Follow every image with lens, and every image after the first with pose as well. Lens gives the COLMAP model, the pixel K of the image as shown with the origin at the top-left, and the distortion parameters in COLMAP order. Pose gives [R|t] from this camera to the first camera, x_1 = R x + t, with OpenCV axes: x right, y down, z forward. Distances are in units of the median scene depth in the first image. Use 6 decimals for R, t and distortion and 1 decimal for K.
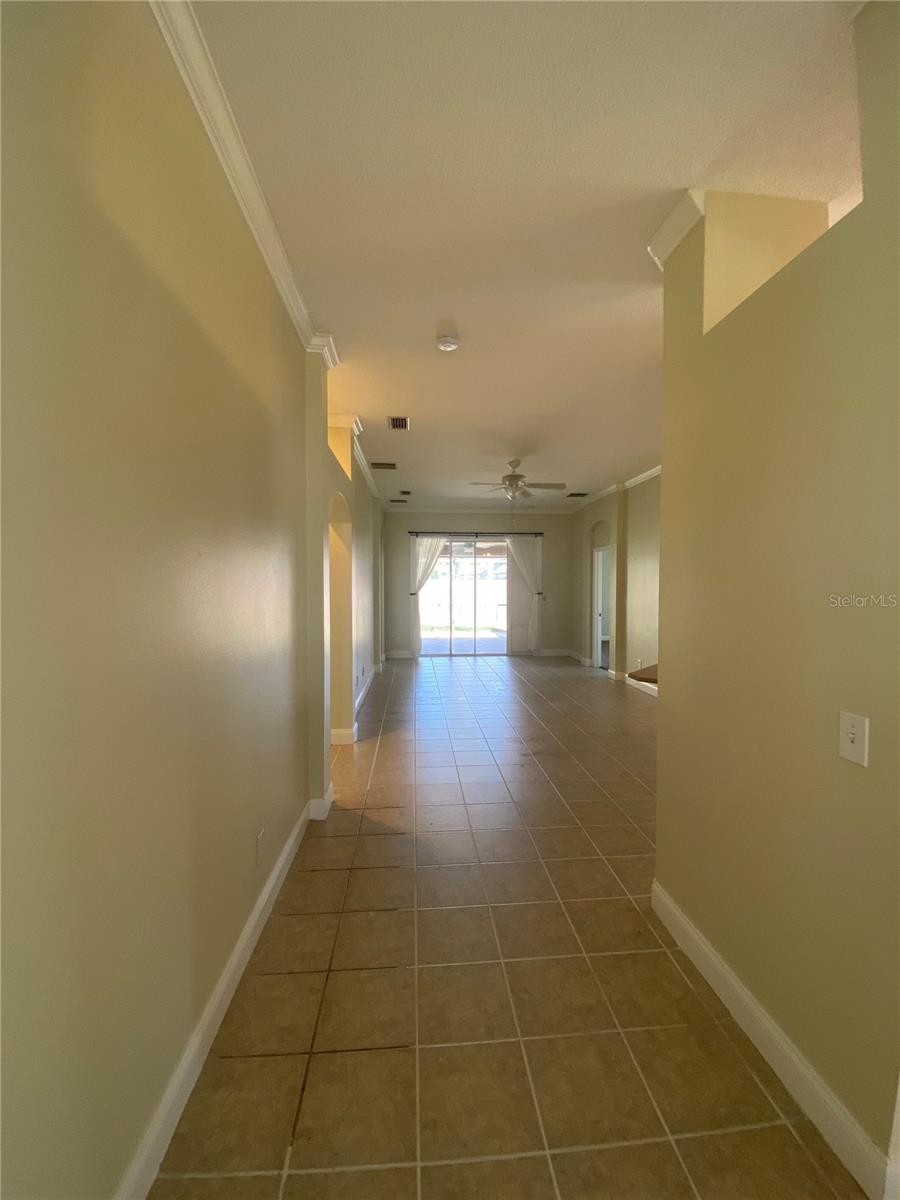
lens RADIAL K [[491.6, 0, 450.0], [0, 491.6, 600.0], [0, 0, 1]] dist [0.039944, -0.029256]
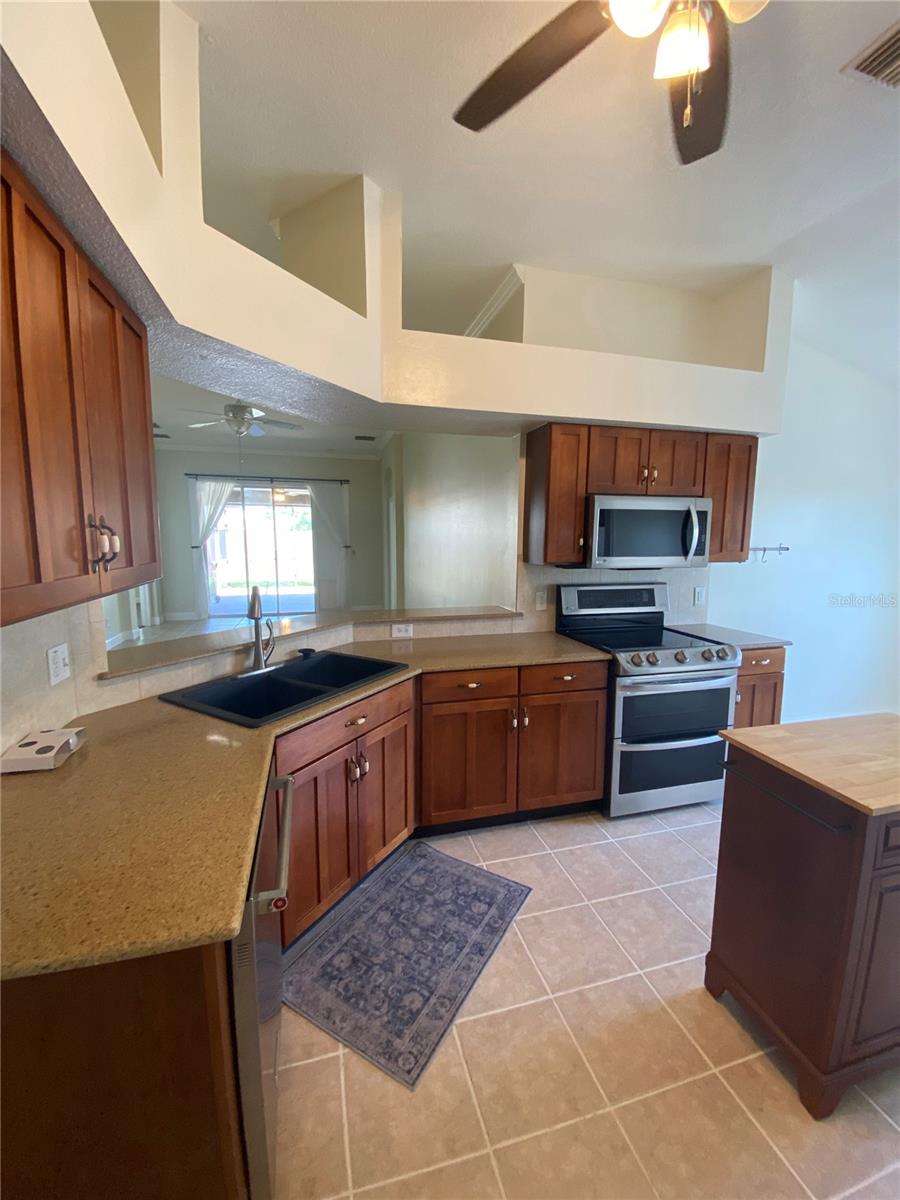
lens RADIAL K [[491.6, 0, 450.0], [0, 491.6, 600.0], [0, 0, 1]] dist [0.039944, -0.029256]
pose [[0.981617, -0.018643, 0.189947, 0.195844], [0.000618, 0.995523, 0.094514, -0.000953], [-0.190859, -0.092659, 0.977234, 0.043736]]
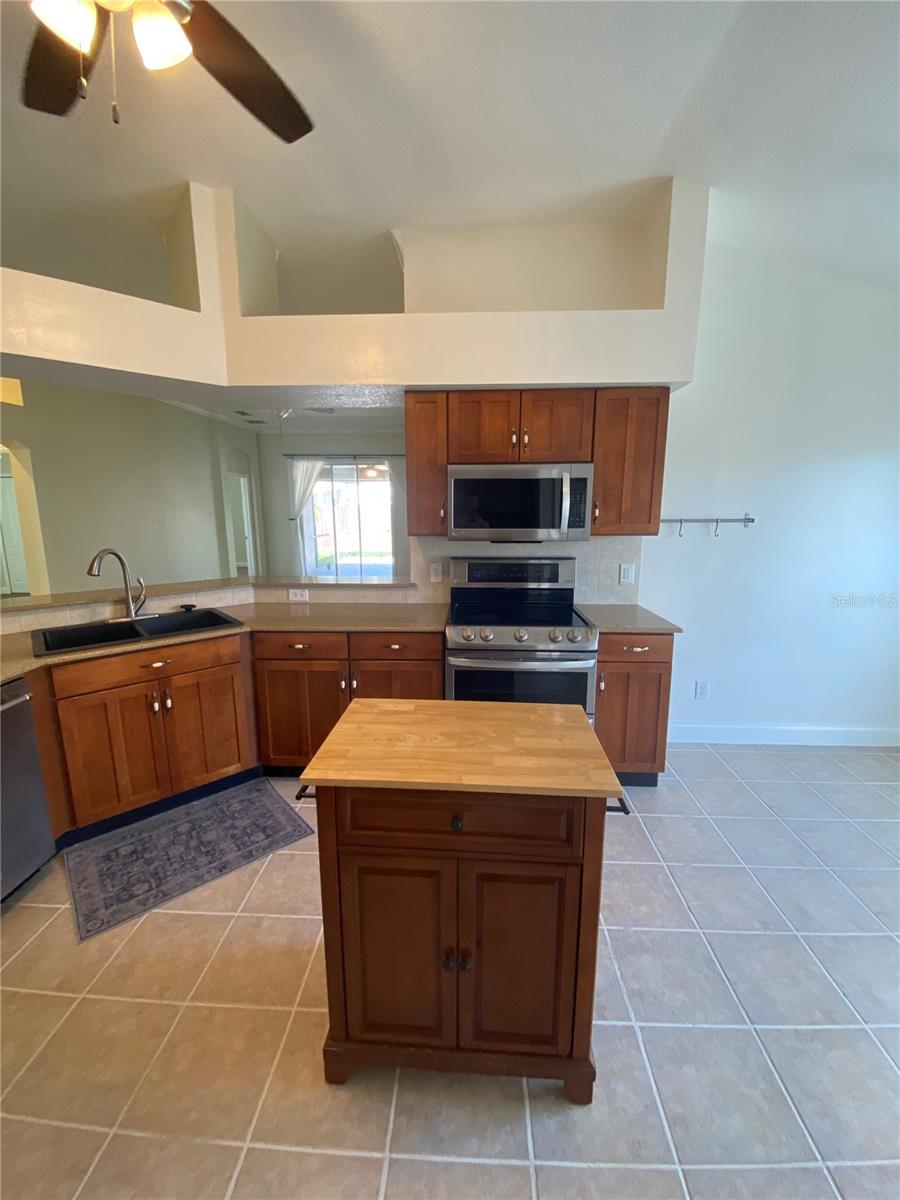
lens RADIAL K [[491.6, 0, 450.0], [0, 491.6, 600.0], [0, 0, 1]] dist [0.039944, -0.029256]
pose [[0.991361, 0.022649, -0.129190, 0.370271], [-0.003080, 0.988726, 0.149706, -0.000480], [0.131124, -0.148015, 0.980254, 0.028900]]
